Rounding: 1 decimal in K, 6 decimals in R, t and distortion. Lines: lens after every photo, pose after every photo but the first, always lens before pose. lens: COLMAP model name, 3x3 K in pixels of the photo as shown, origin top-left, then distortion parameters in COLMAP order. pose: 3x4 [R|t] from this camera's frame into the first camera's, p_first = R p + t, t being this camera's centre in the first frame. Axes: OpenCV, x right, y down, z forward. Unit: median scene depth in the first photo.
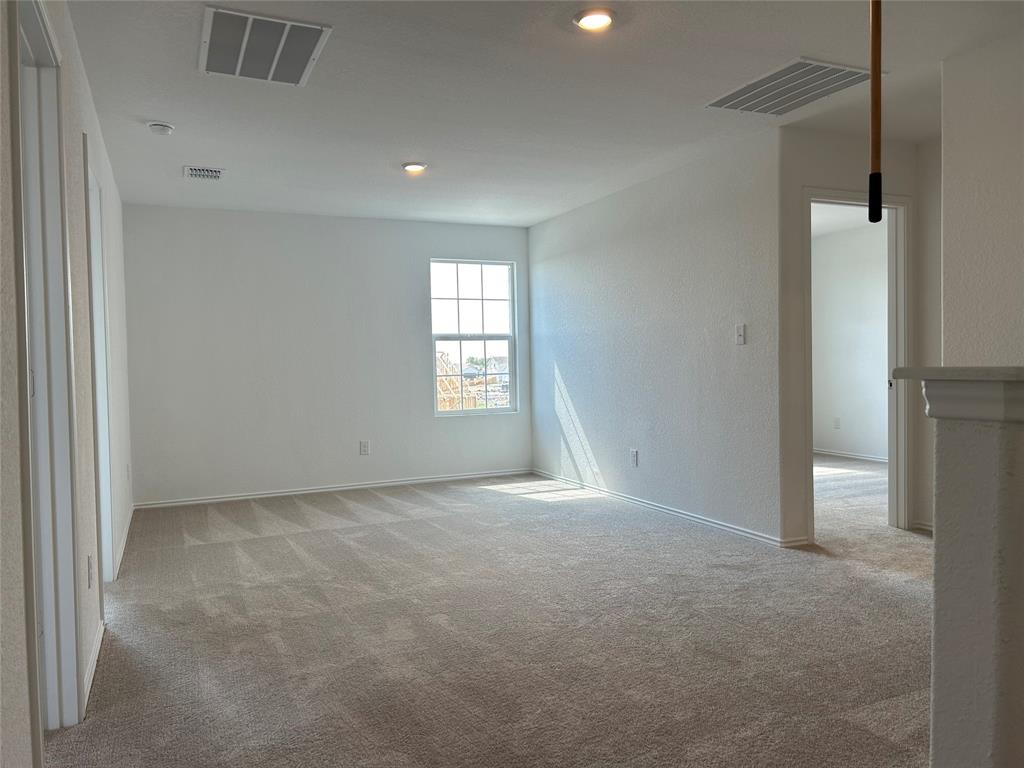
lens RADIAL K [[777.5, 0, 514.6], [0, 777.5, 384.9], [0, 0, 1]] dist [0.052994, -0.039037]
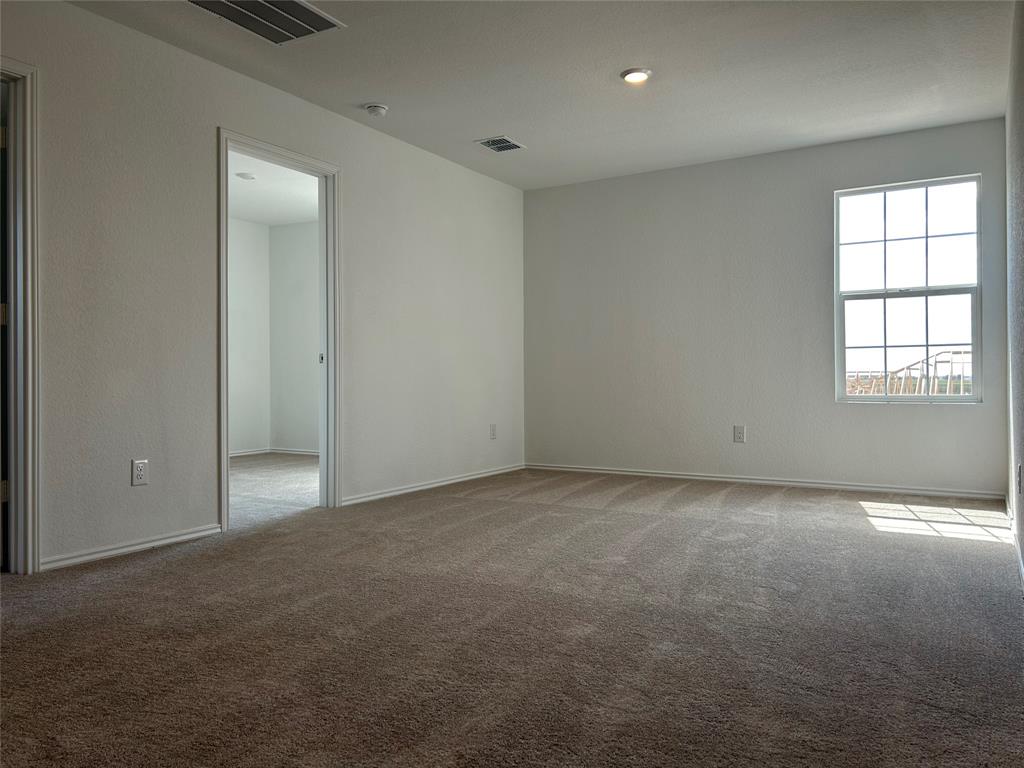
lens RADIAL K [[777.5, 0, 507.4], [0, 777.5, 382.9], [0, 0, 1]] dist [0.052994, -0.039037]
pose [[0.553155, 0.019715, -0.832845, 0.340567], [-0.037624, 0.999291, -0.001334, 0.034233], [0.832228, 0.032073, 0.553505, 0.313056]]
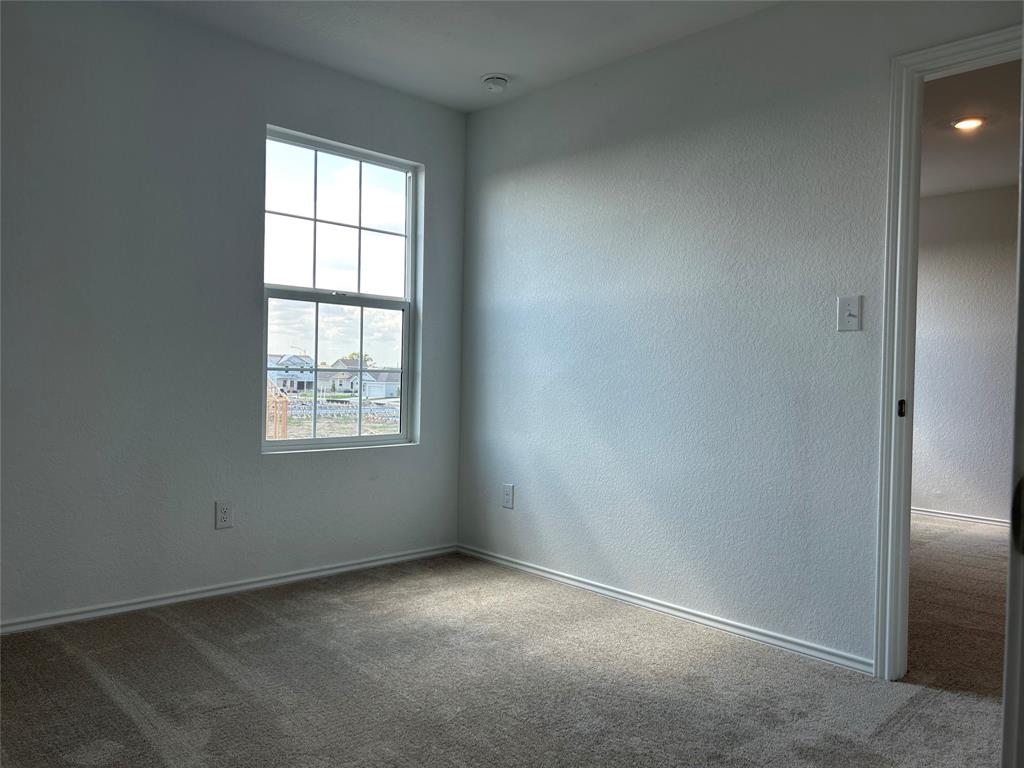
lens RADIAL K [[777.5, 0, 511.8], [0, 777.5, 395.3], [0, 0, 1]] dist [0.052994, -0.039037]
pose [[0.940986, 0.025202, 0.337505, -0.120998], [-0.021726, 0.999665, -0.014072, 0.008294], [-0.337747, 0.005909, 0.941219, 0.474761]]
